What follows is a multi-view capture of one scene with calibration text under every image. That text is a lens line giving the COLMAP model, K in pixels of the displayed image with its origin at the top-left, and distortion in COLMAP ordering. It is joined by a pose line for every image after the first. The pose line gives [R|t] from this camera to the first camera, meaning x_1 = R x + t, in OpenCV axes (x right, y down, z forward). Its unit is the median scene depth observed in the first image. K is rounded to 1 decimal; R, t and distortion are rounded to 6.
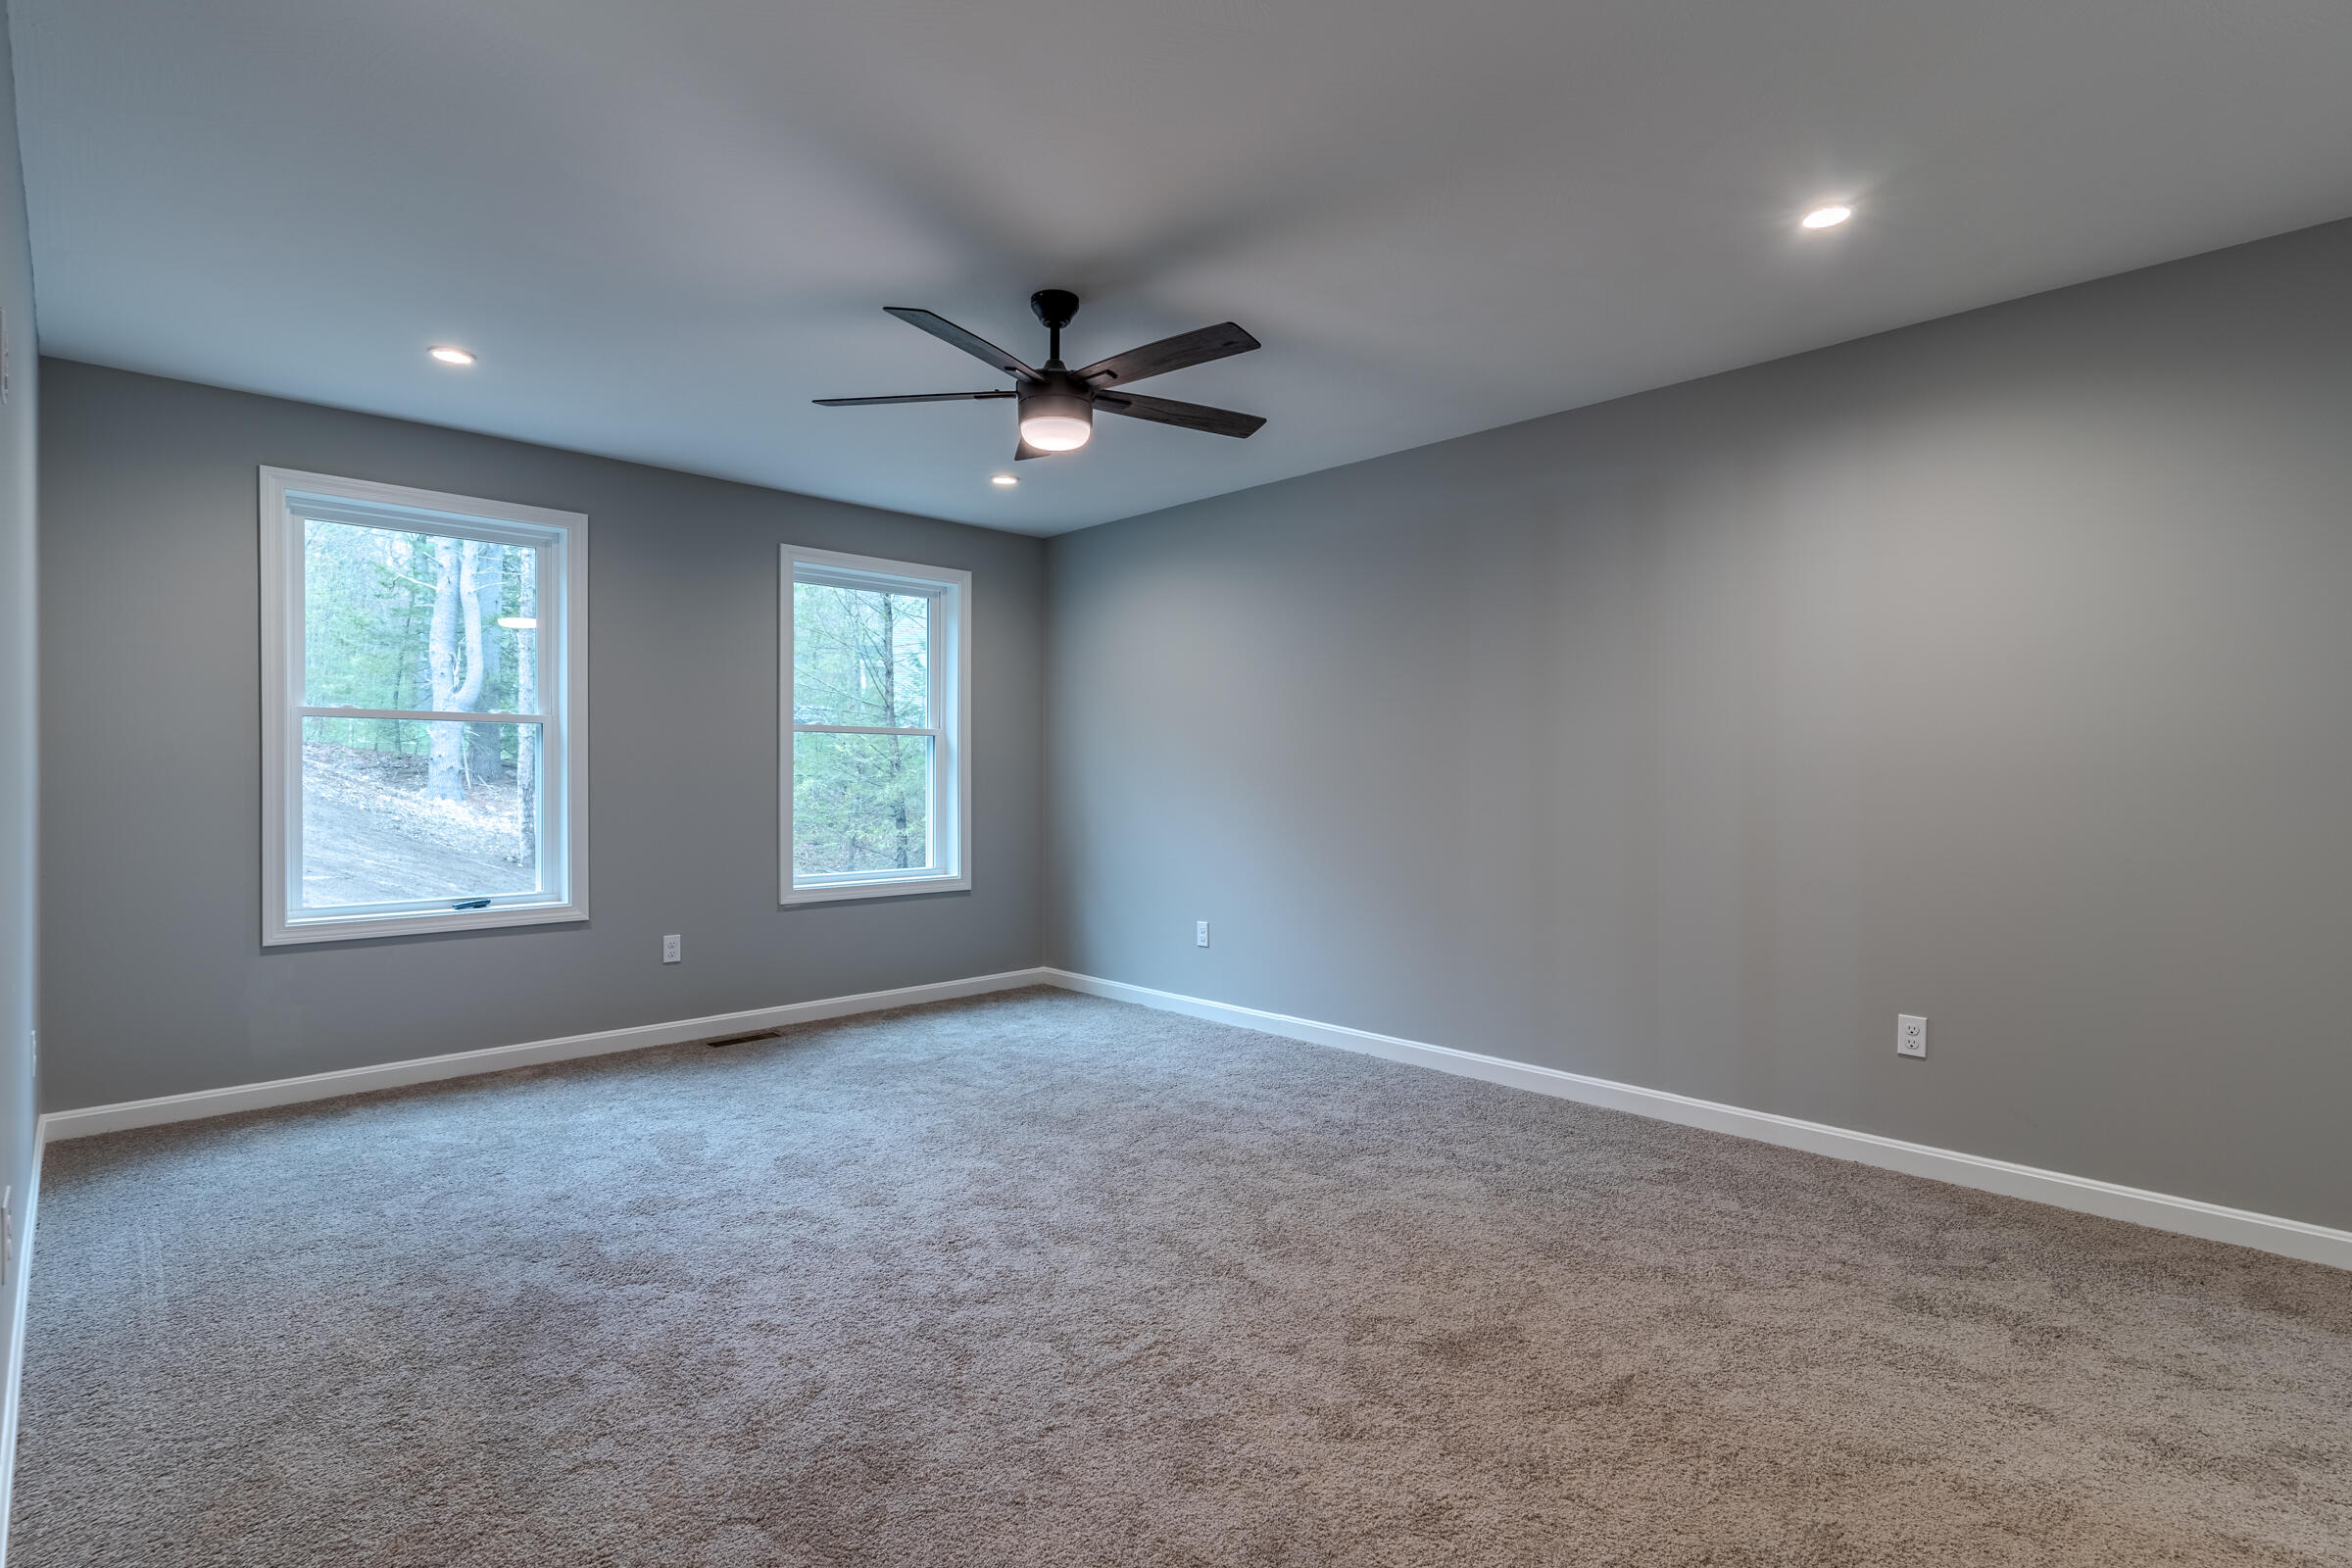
lens RADIAL K [[1124.0, 0, 1174.6], [0, 1124.0, 783.5], [0, 0, 1]] dist [0.002558, 0.000866]
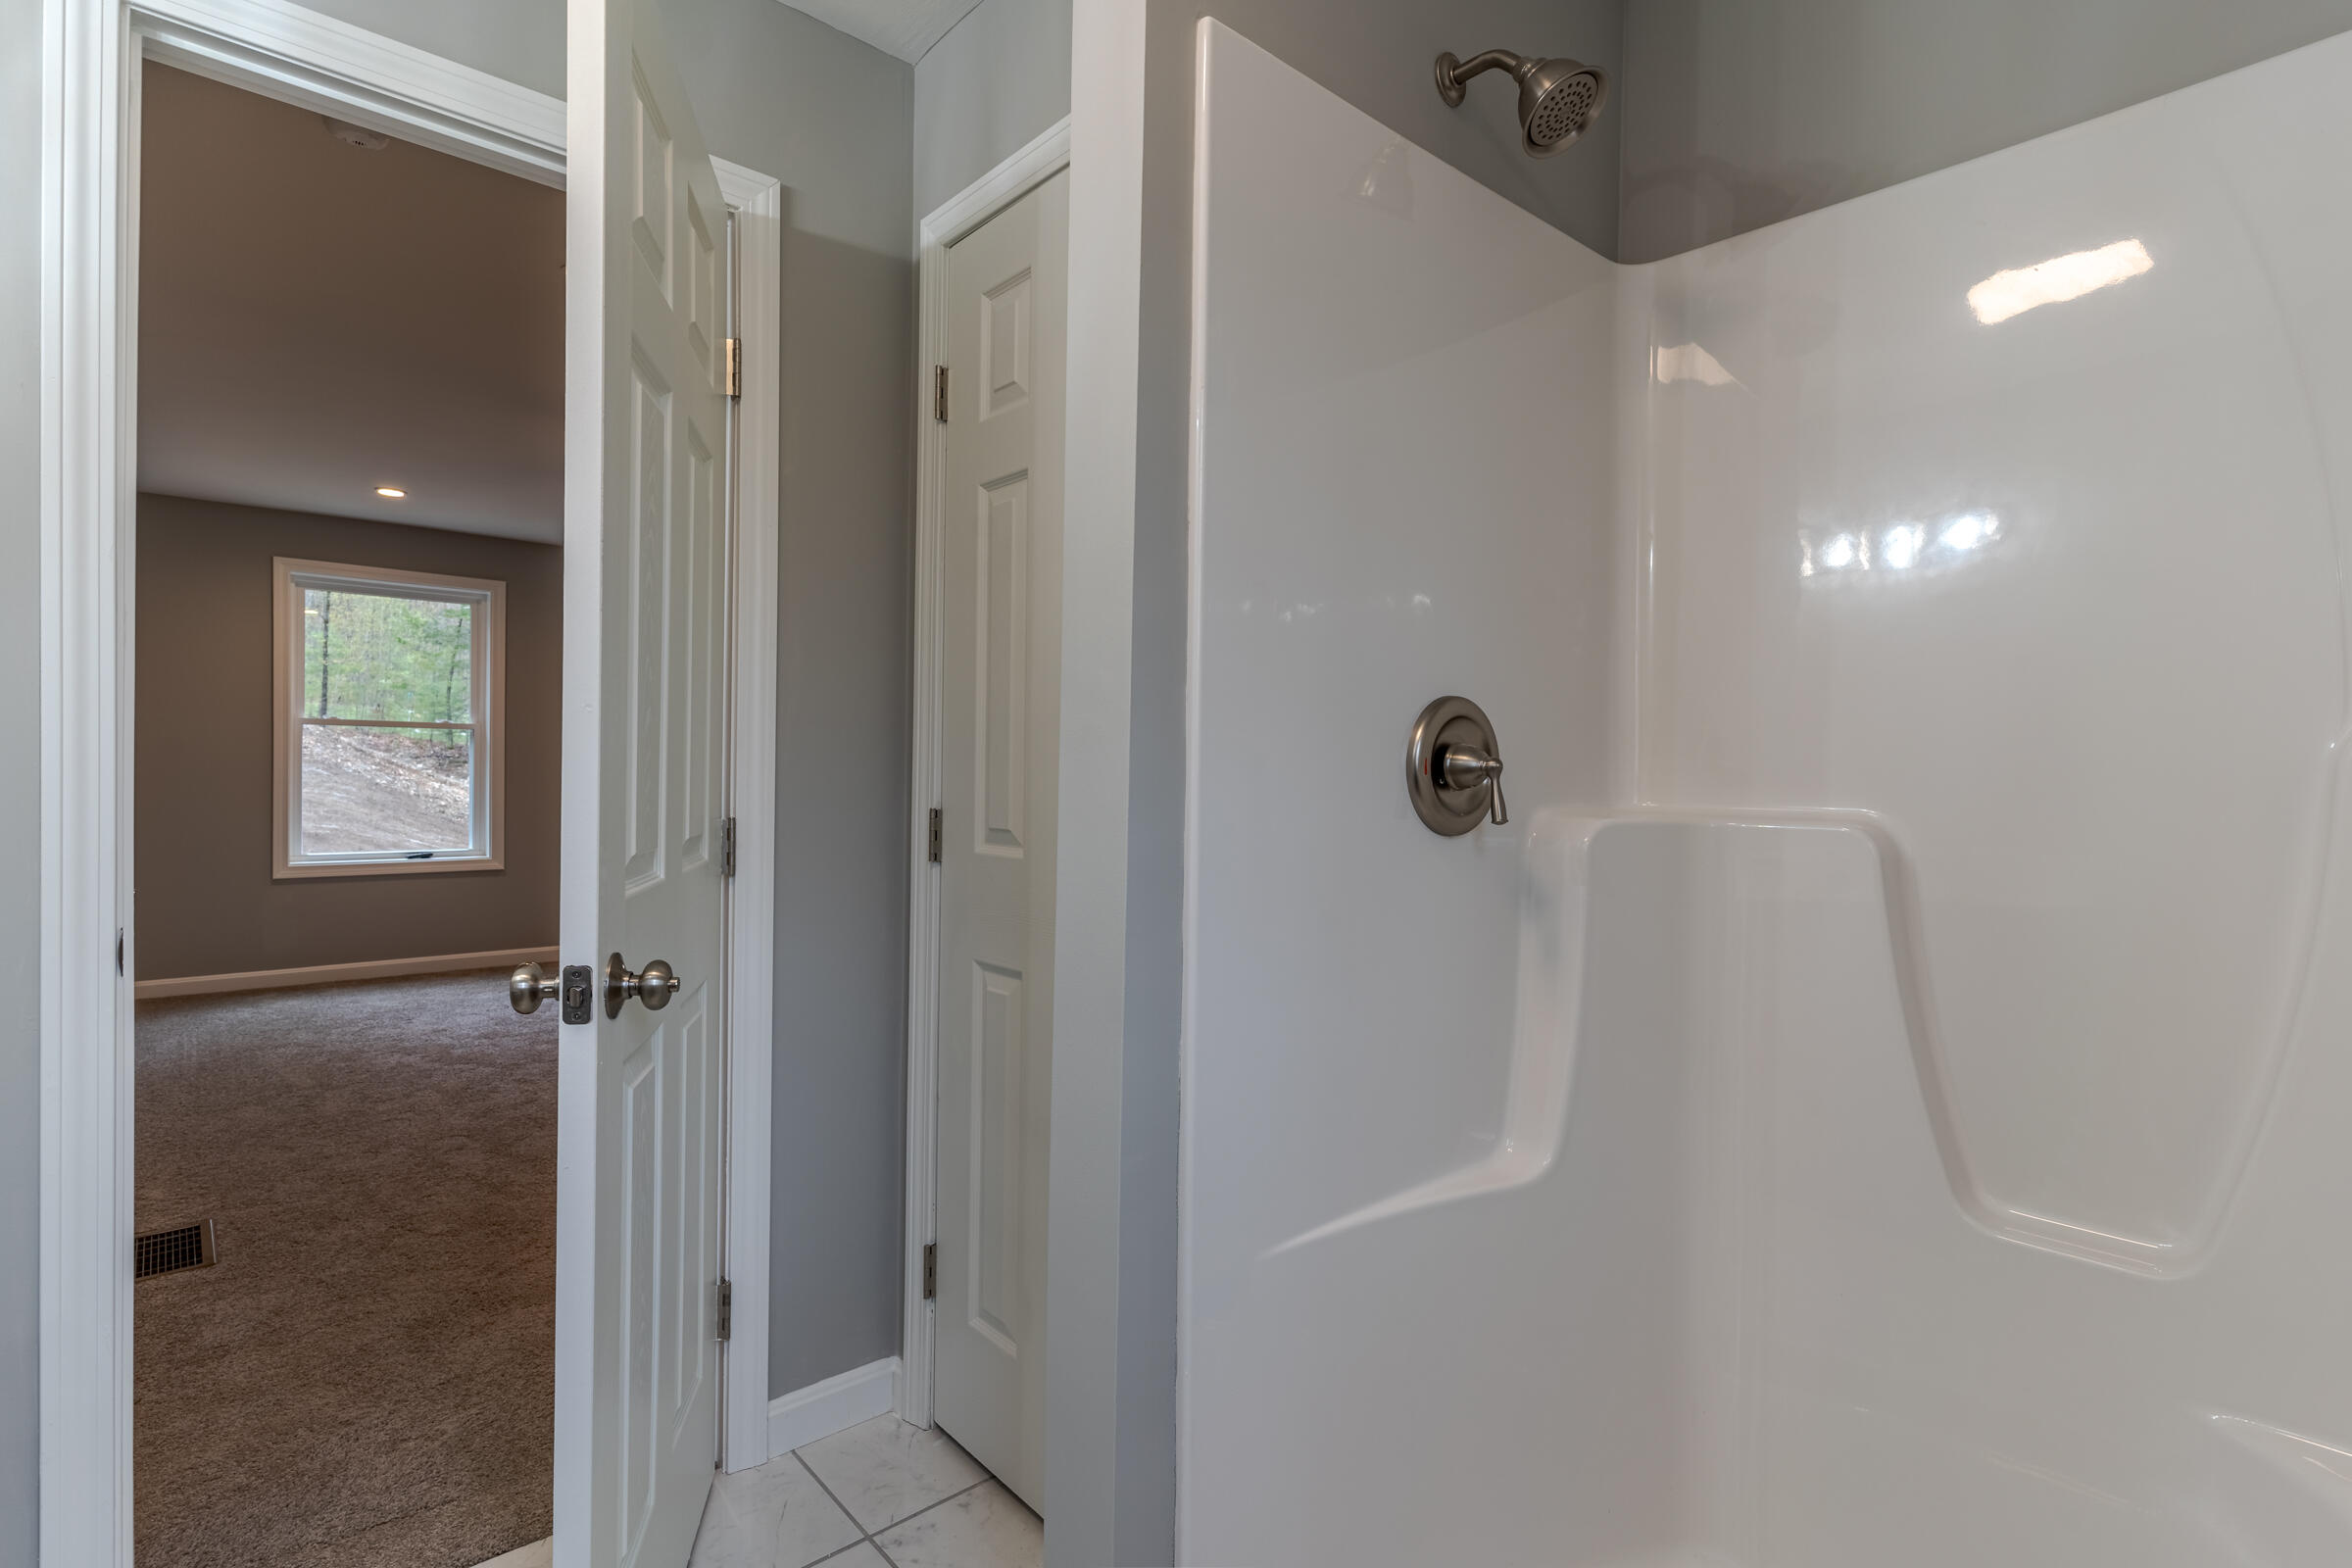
lens RADIAL K [[1124.0, 0, 1183.5], [0, 1124.0, 786.7], [0, 0, 1]] dist [0.002558, 0.000866]
pose [[0.999241, 0.011509, -0.037224, 0.396112], [-0.011291, 0.999918, 0.006079, -0.000664], [0.037291, -0.005654, 0.999288, -0.391795]]
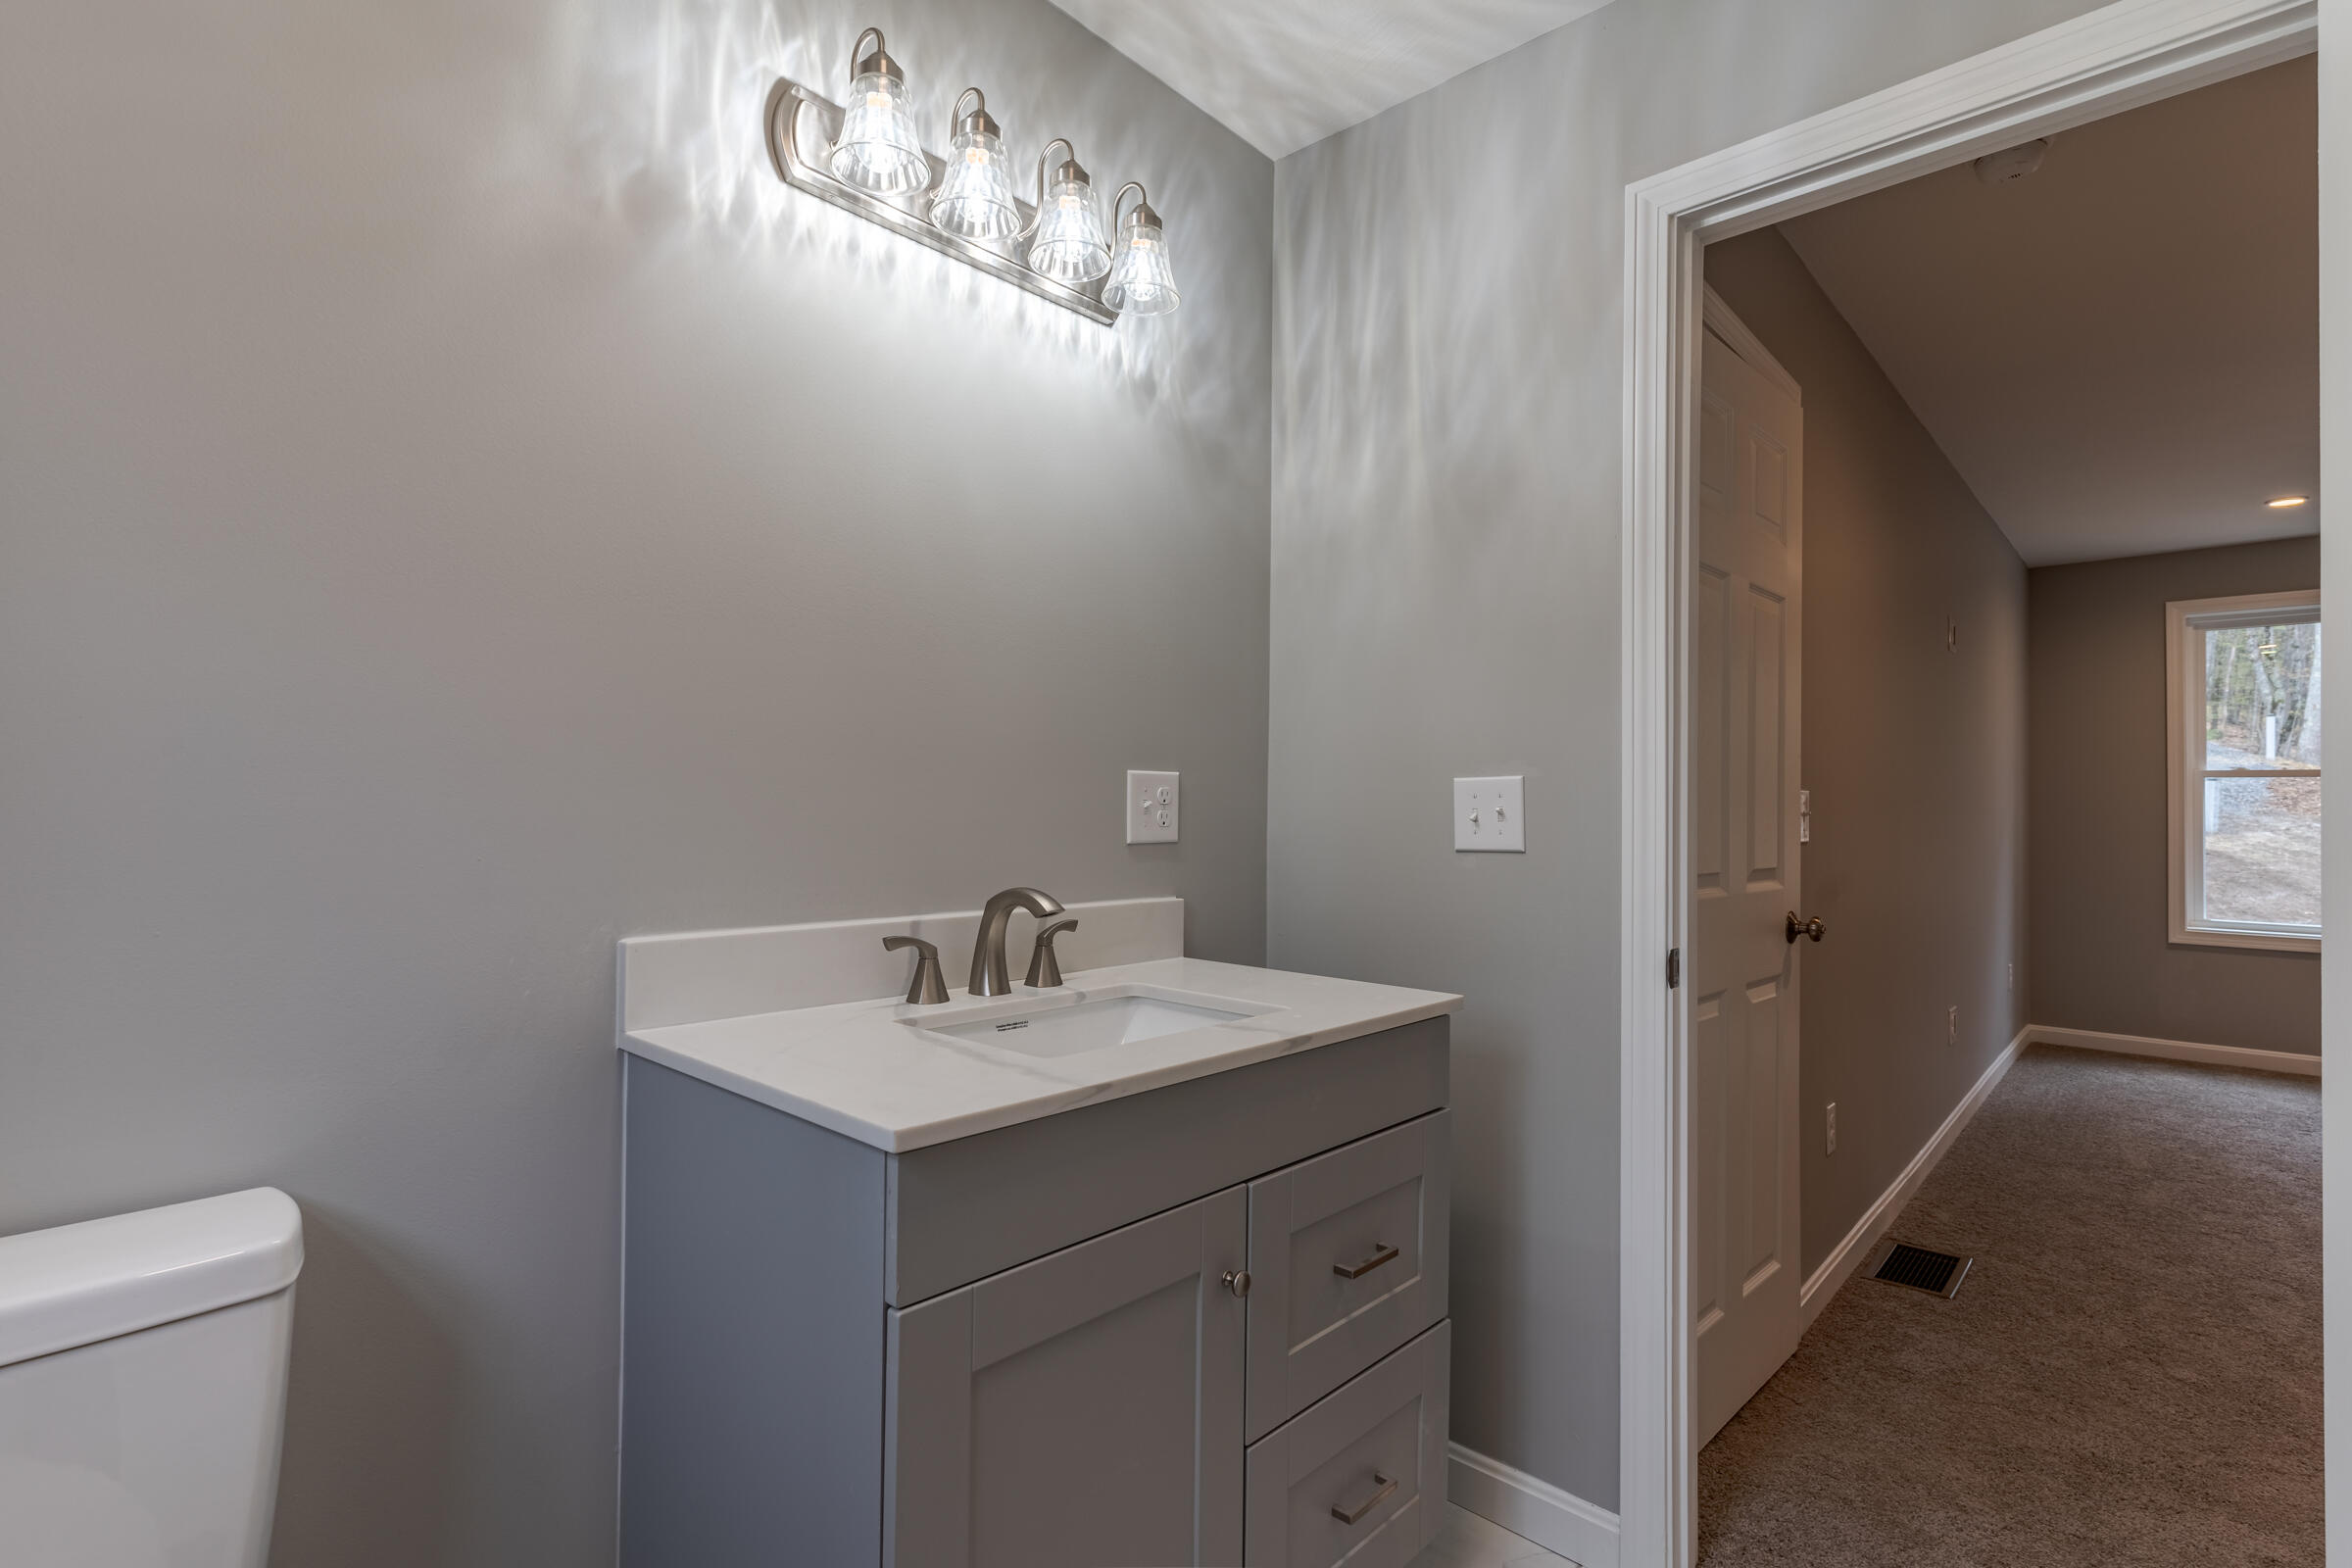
lens RADIAL K [[1124.0, 0, 1171.8], [0, 1124.0, 784.9], [0, 0, 1]] dist [0.002558, 0.000866]
pose [[0.054051, -0.021342, -0.998310, 0.468667], [-0.015943, 0.999626, -0.022233, -0.001516], [0.998411, 0.017118, 0.053691, -0.282640]]
